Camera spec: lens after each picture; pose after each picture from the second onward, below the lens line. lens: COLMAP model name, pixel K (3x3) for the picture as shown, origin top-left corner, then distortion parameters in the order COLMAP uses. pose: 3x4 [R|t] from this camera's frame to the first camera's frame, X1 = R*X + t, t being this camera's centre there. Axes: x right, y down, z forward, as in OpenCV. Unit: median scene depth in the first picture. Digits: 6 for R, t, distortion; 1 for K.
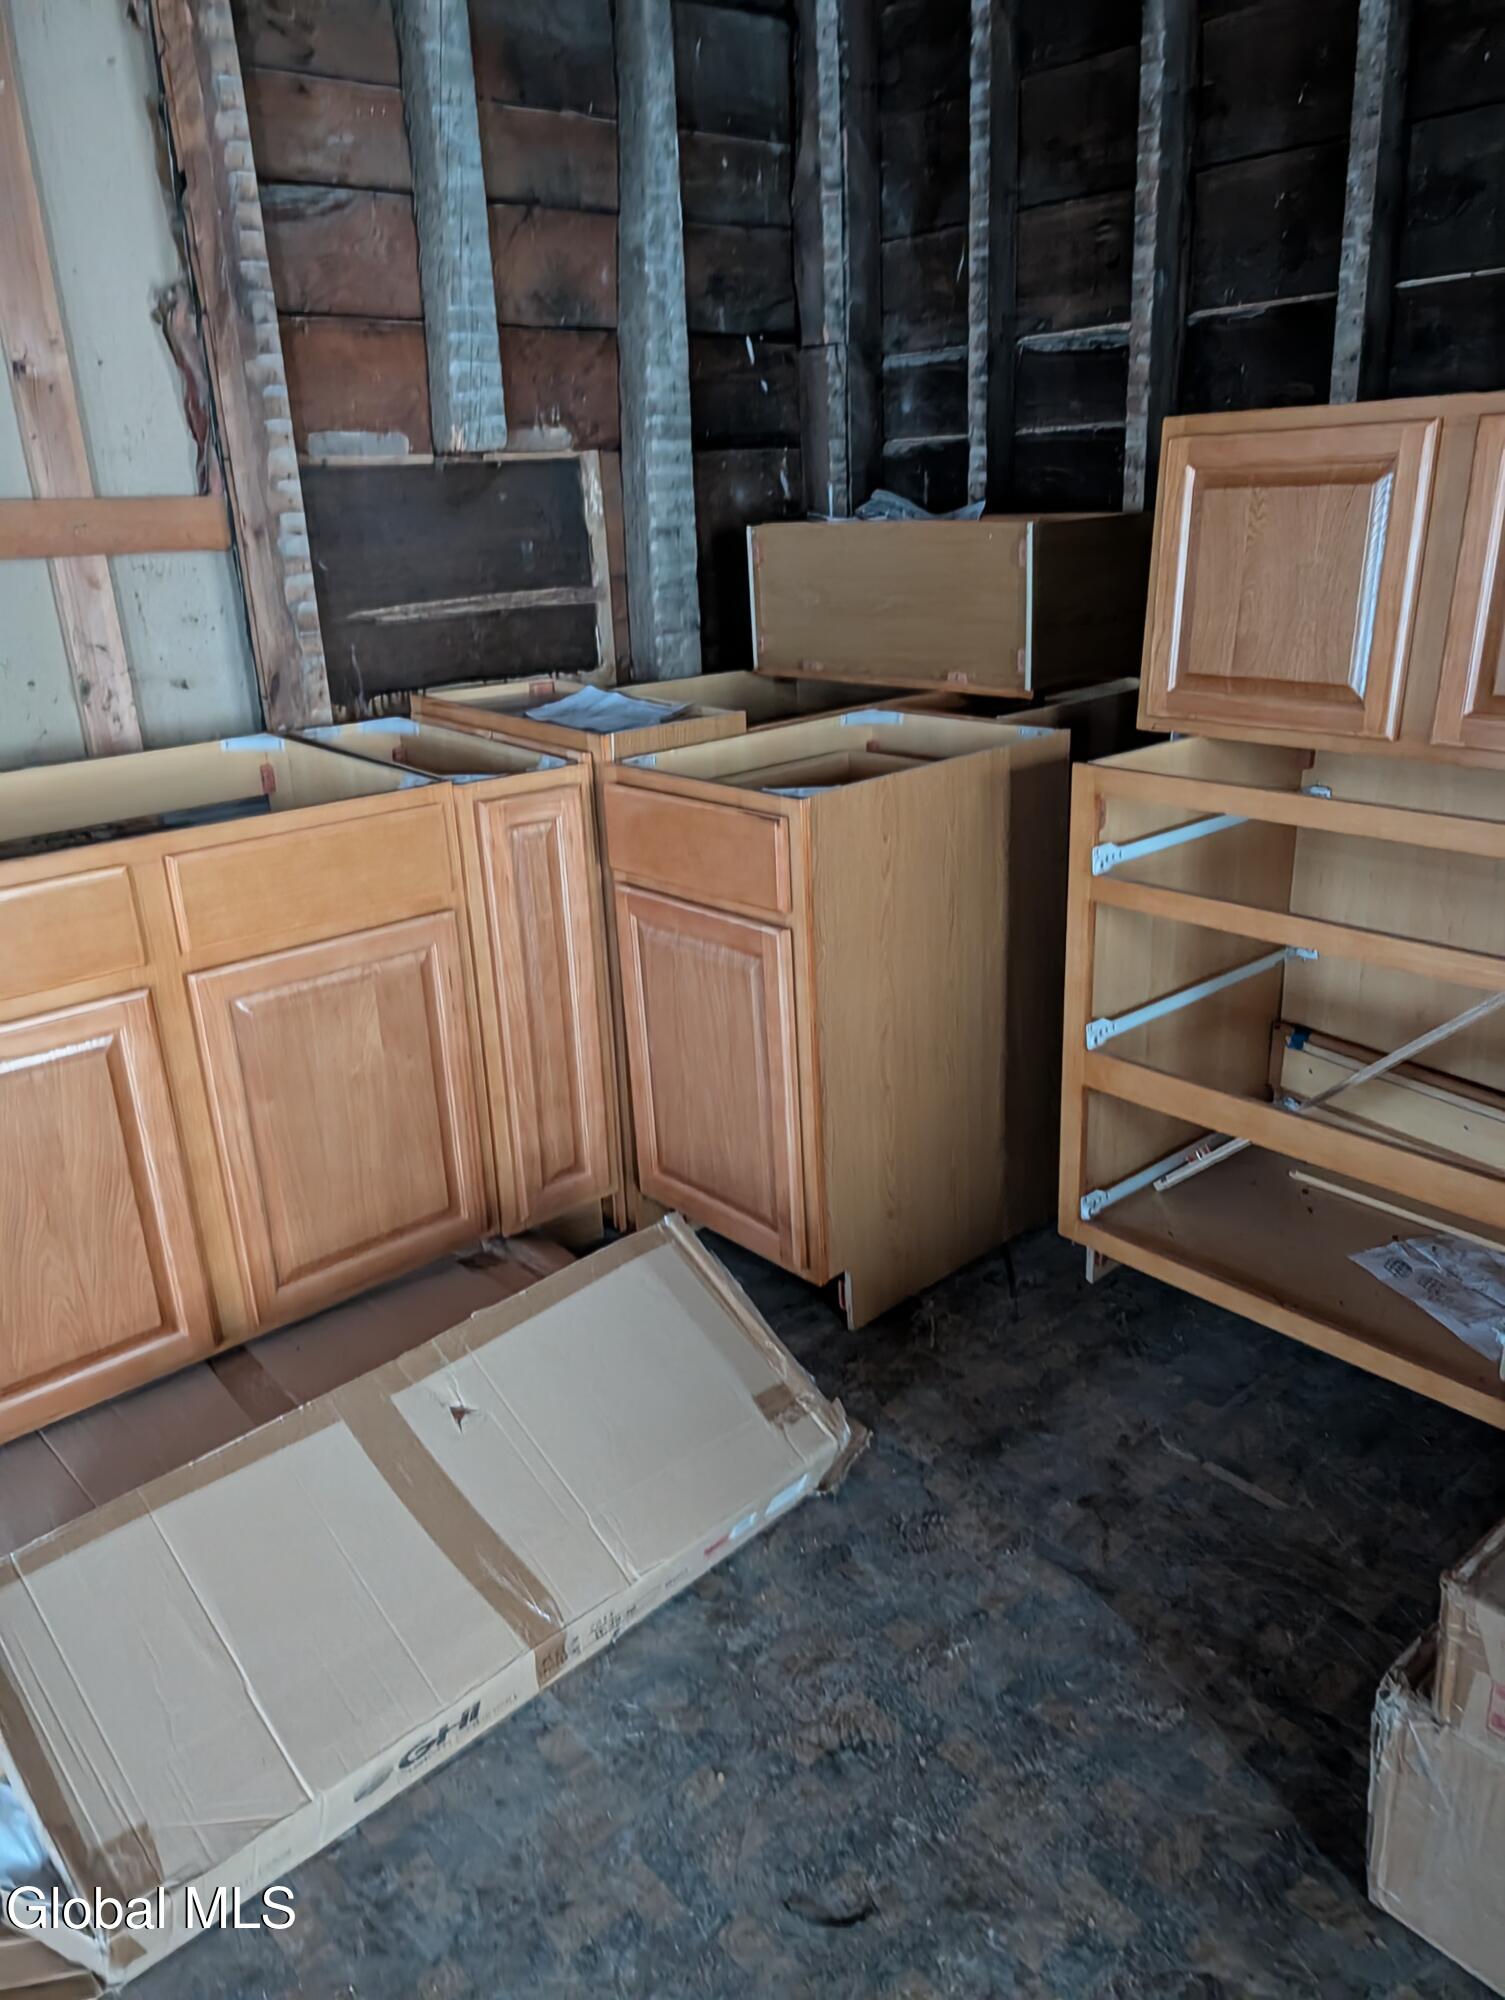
lens RADIAL K [[1432.4, 0, 752.4], [0, 1432.4, 996.4], [0, 0, 1]] dist [0.014619, -0.004024]
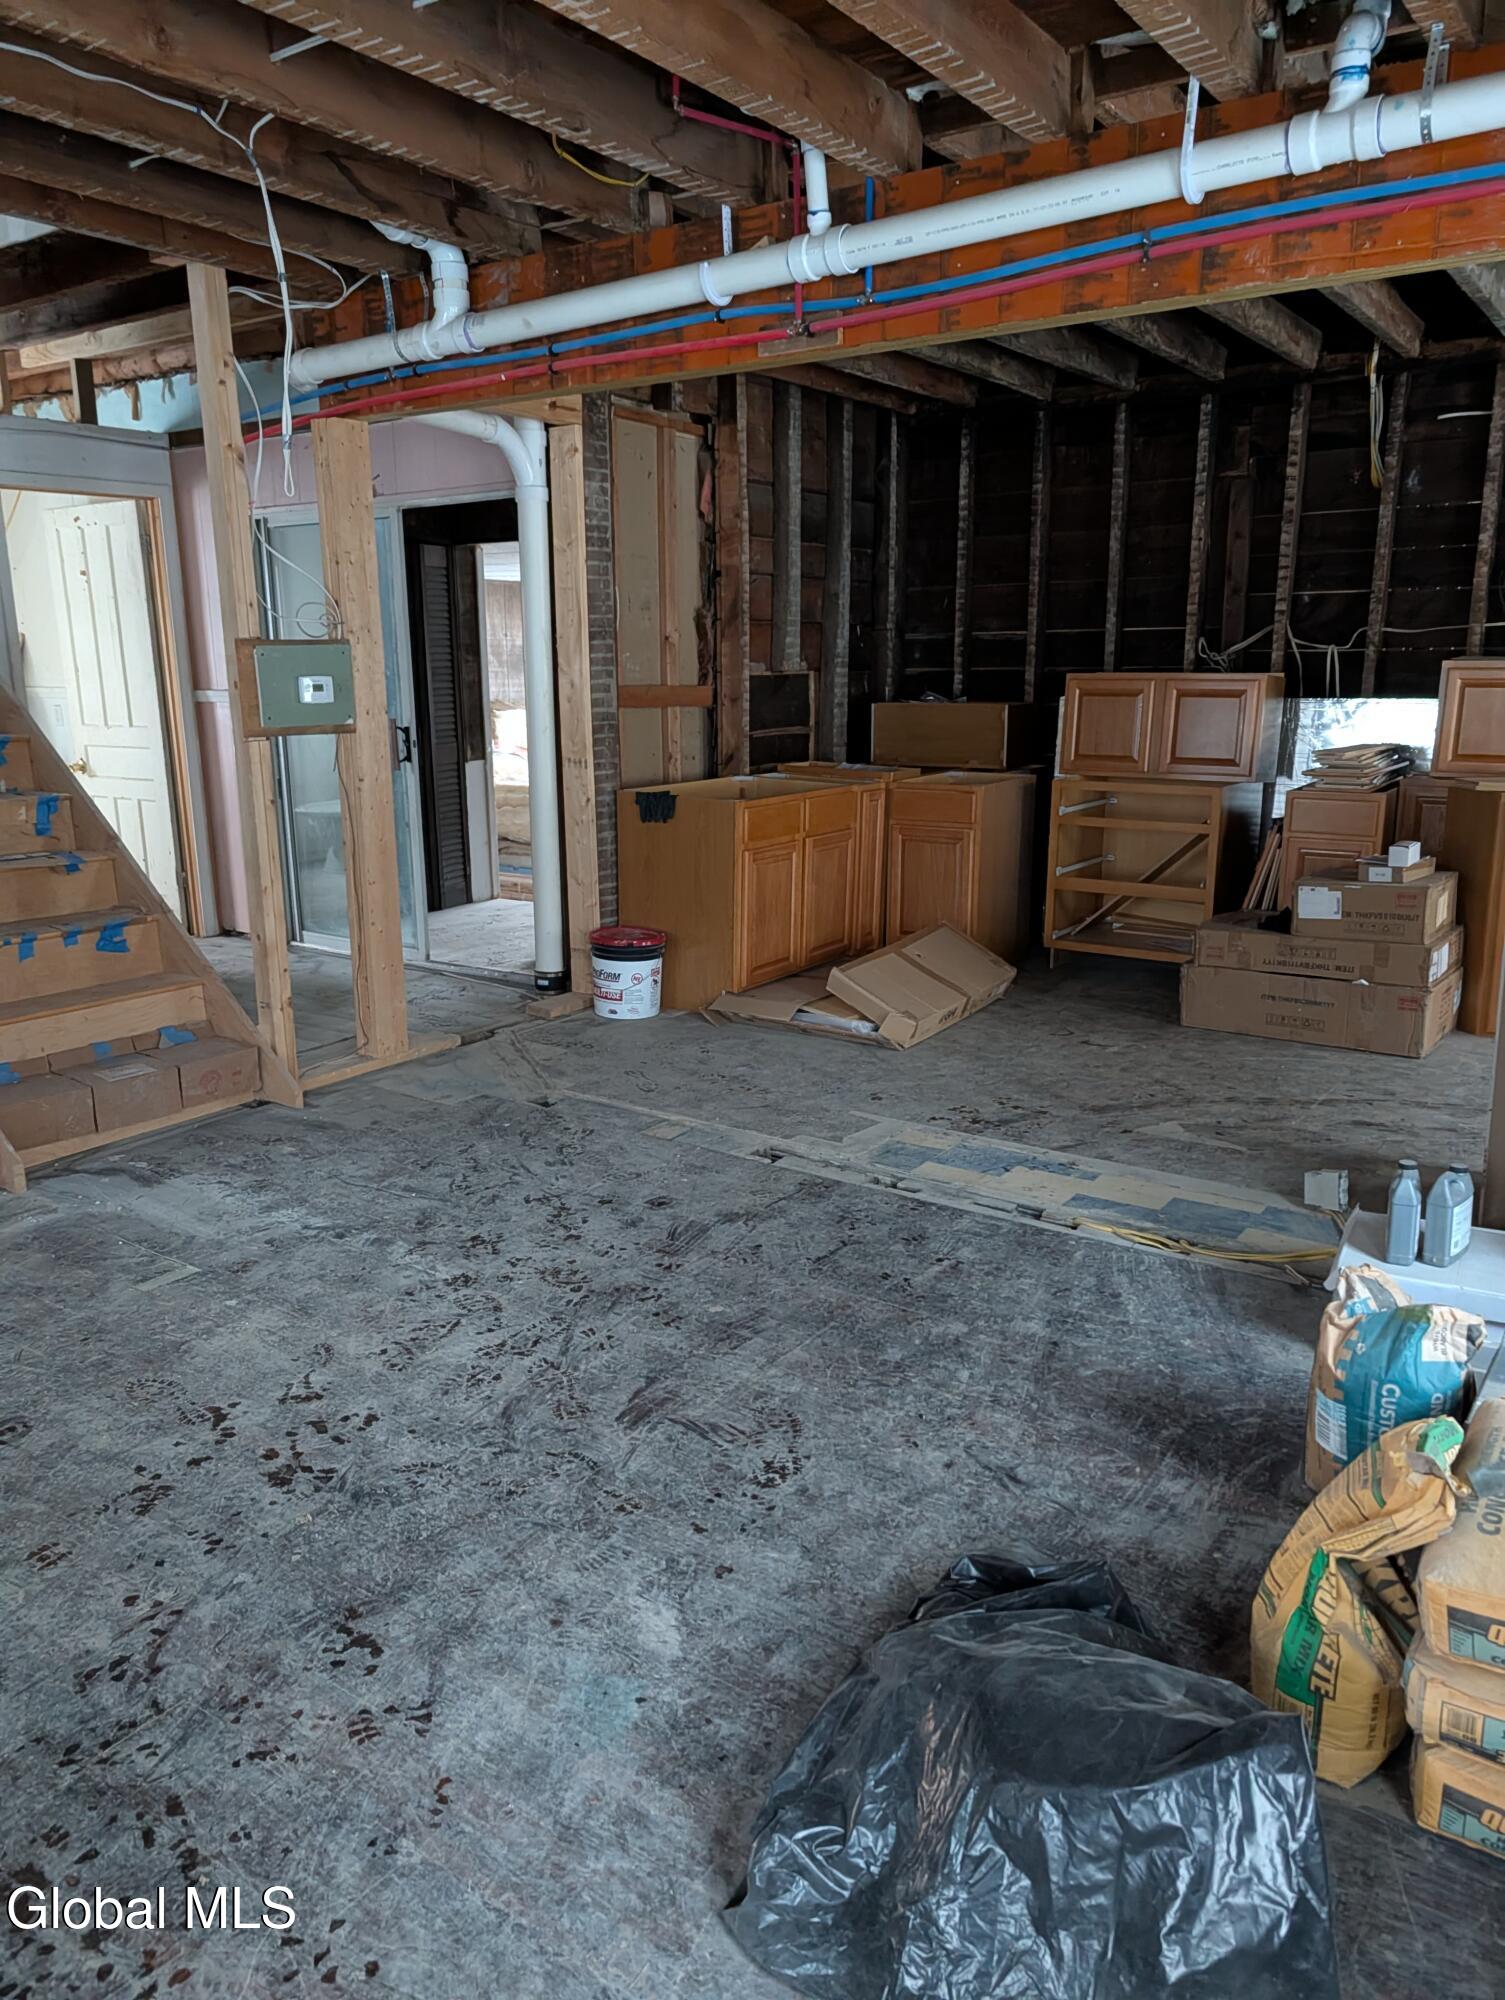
lens RADIAL K [[1432.4, 0, 750.9], [0, 1432.4, 1008.5], [0, 0, 1]] dist [0.014619, -0.004024]
pose [[0.969338, -0.019853, 0.244927, -0.897223], [0.046994, 0.993311, -0.105470, 0.476597], [-0.241195, 0.113746, 0.963788, -1.357283]]
